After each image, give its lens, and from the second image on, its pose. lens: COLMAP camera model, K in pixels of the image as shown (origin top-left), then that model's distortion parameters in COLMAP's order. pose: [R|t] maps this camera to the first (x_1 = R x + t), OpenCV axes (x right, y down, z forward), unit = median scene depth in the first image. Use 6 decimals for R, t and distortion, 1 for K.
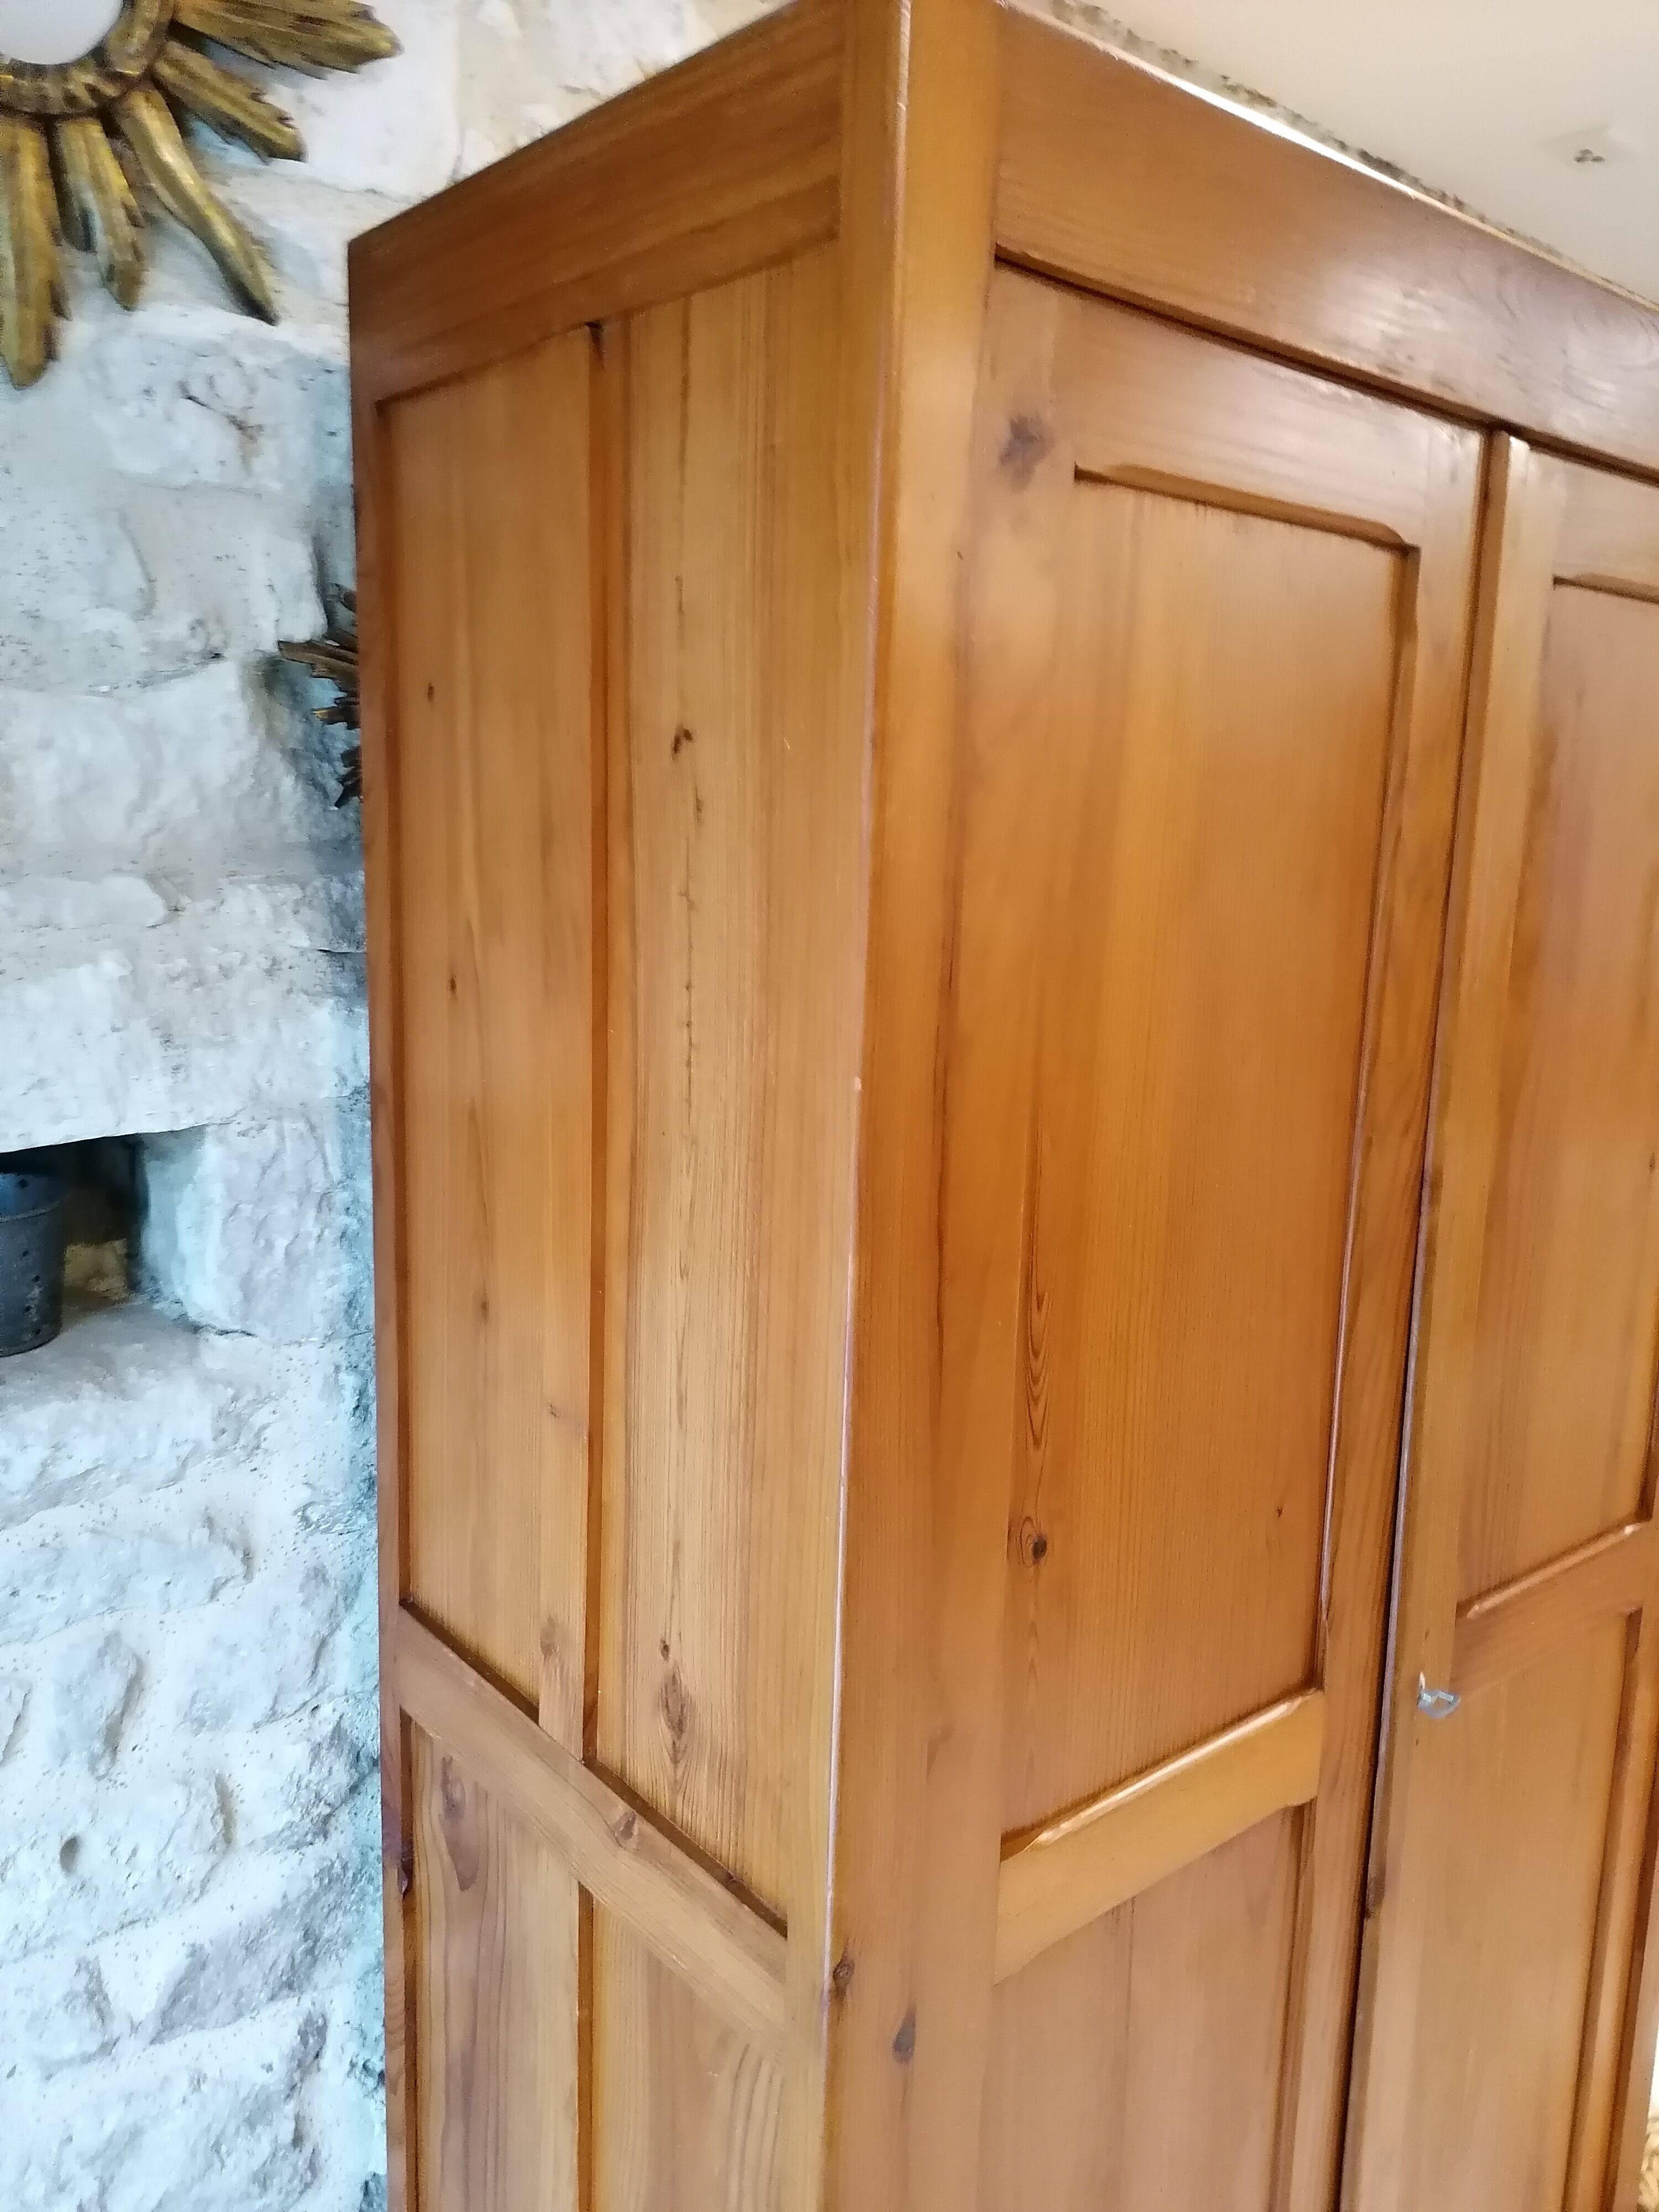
lens RADIAL K [[1638.1, 0, 829.1], [0, 1638.1, 1097.2], [0, 0, 1]] dist [0.094637, -0.118351]
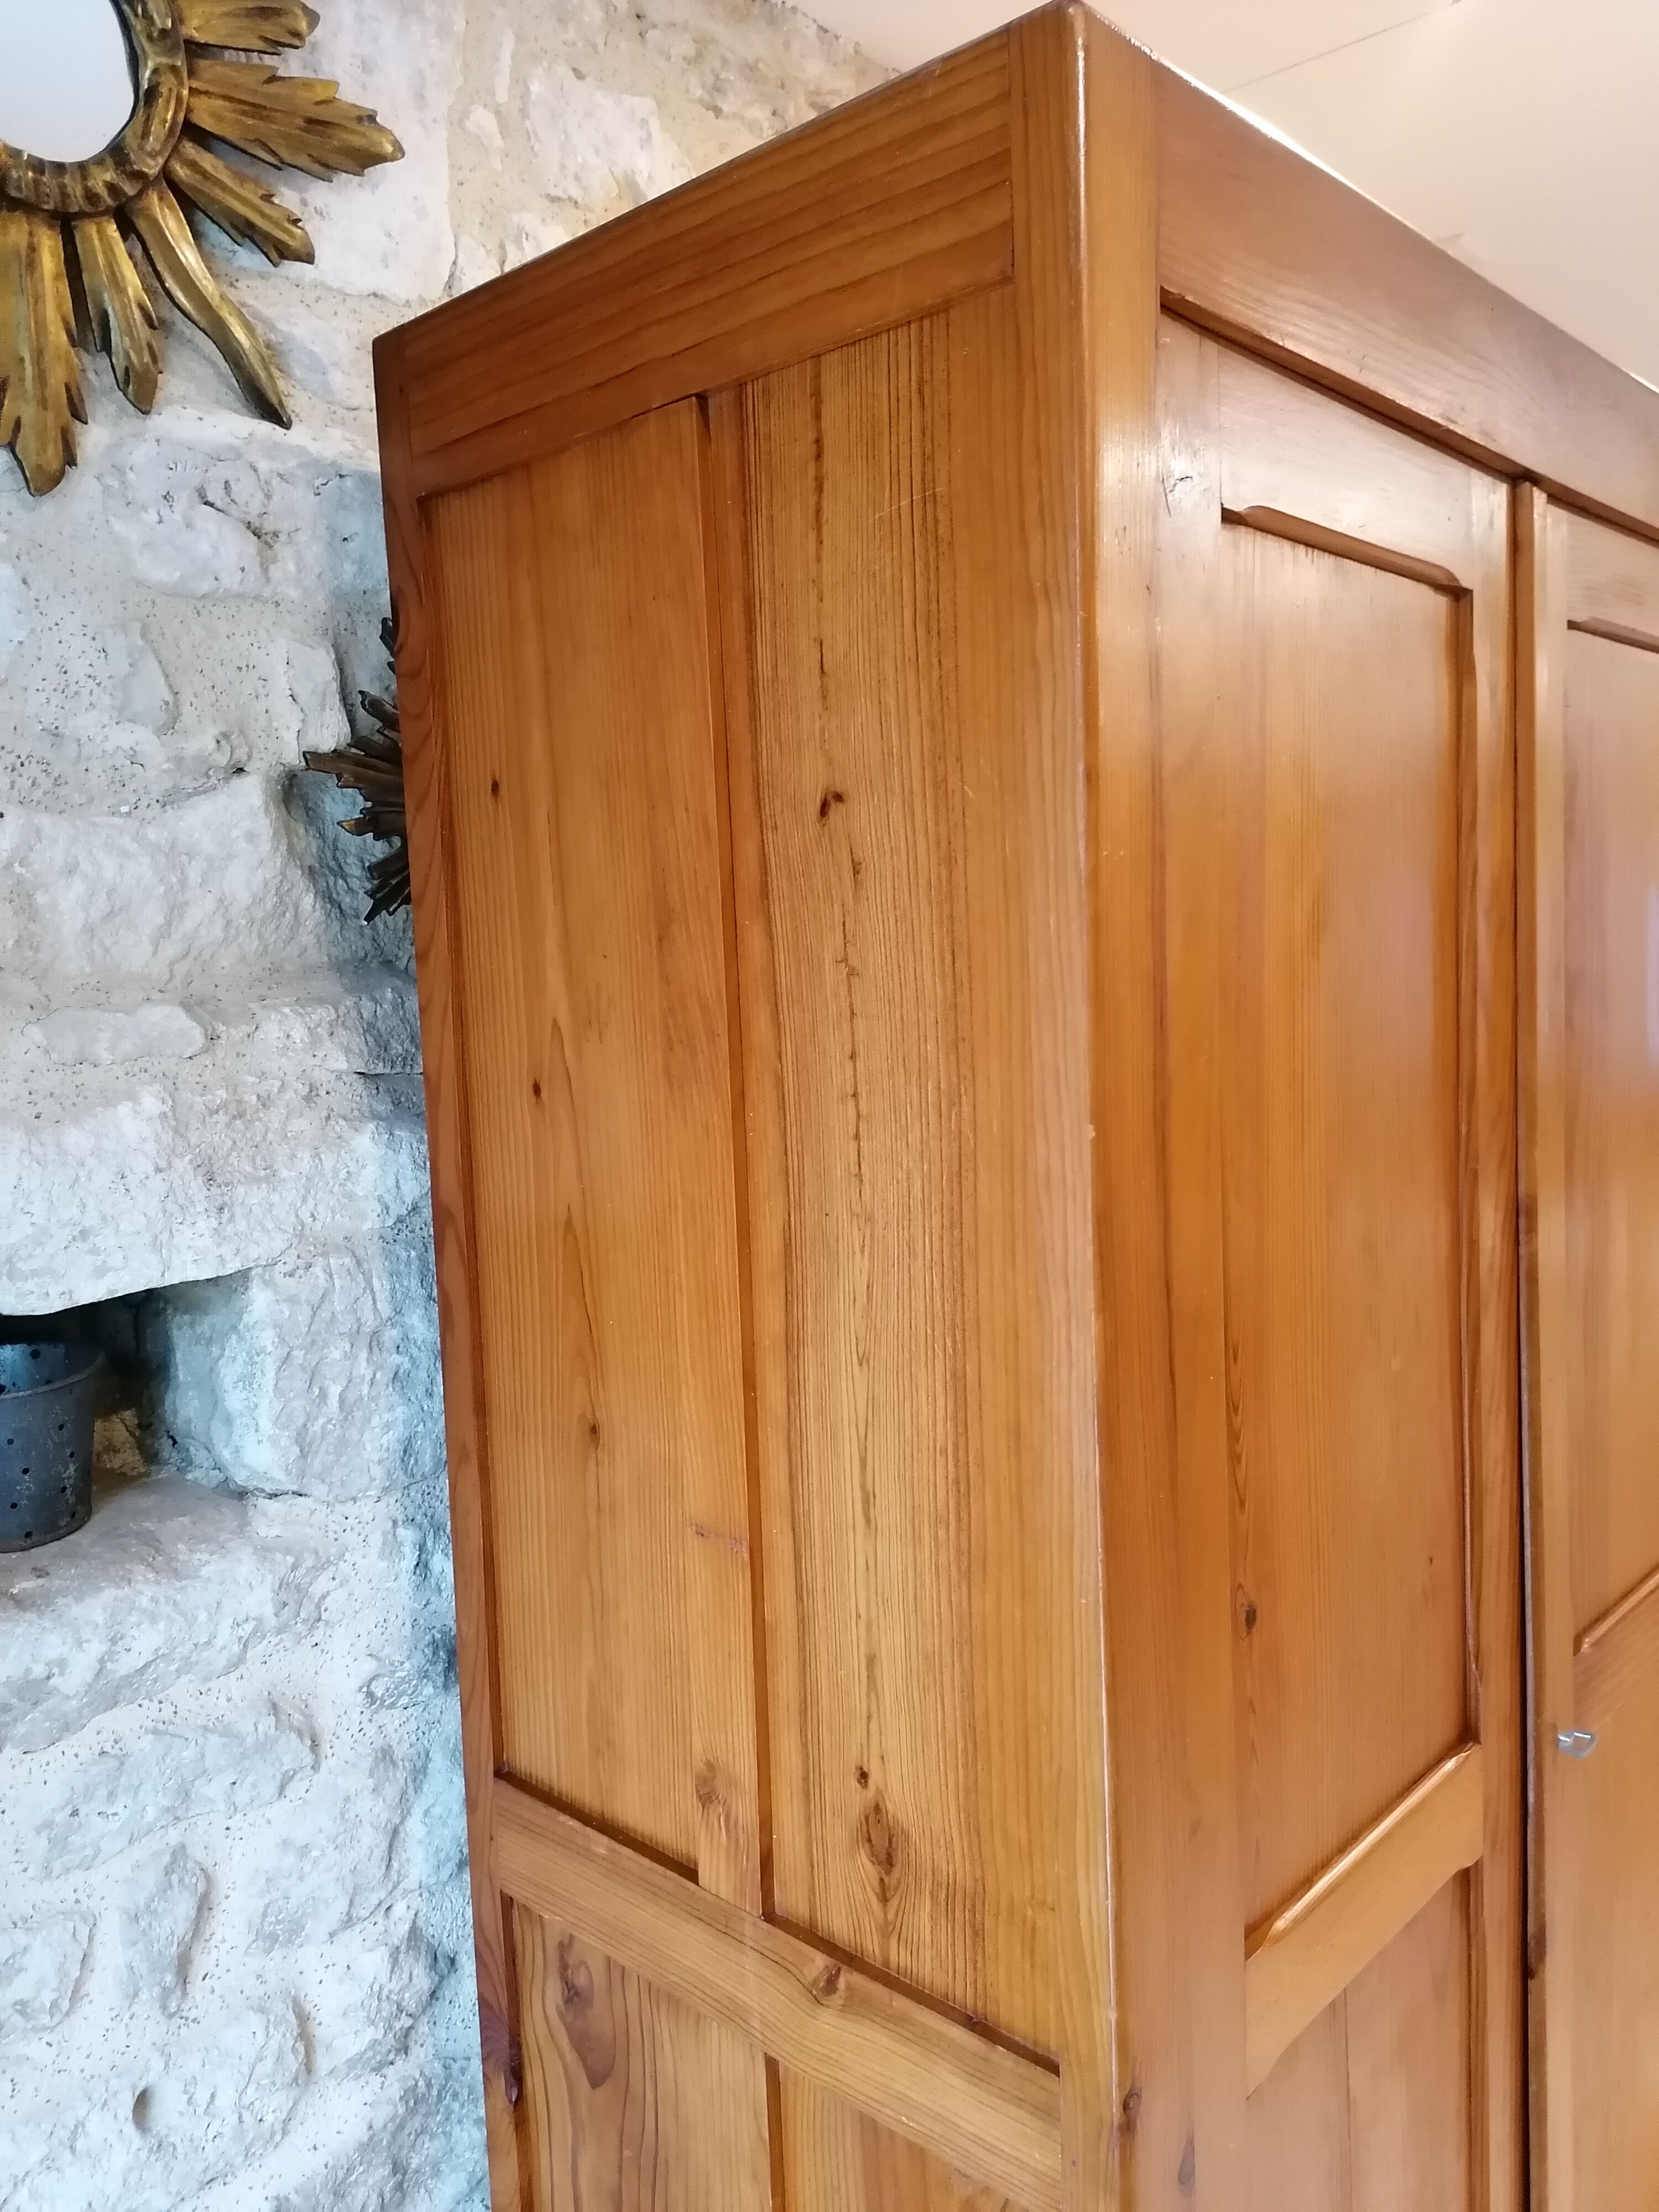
lens RADIAL K [[1638.1, 0, 829.1], [0, 1638.1, 1097.2], [0, 0, 1]] dist [0.094637, -0.118351]
pose [[0.990142, -0.078899, 0.115729, -0.160669], [0.087899, 0.993314, -0.074838, 0.020197], [-0.109050, 0.084272, 0.990458, 0.042571]]
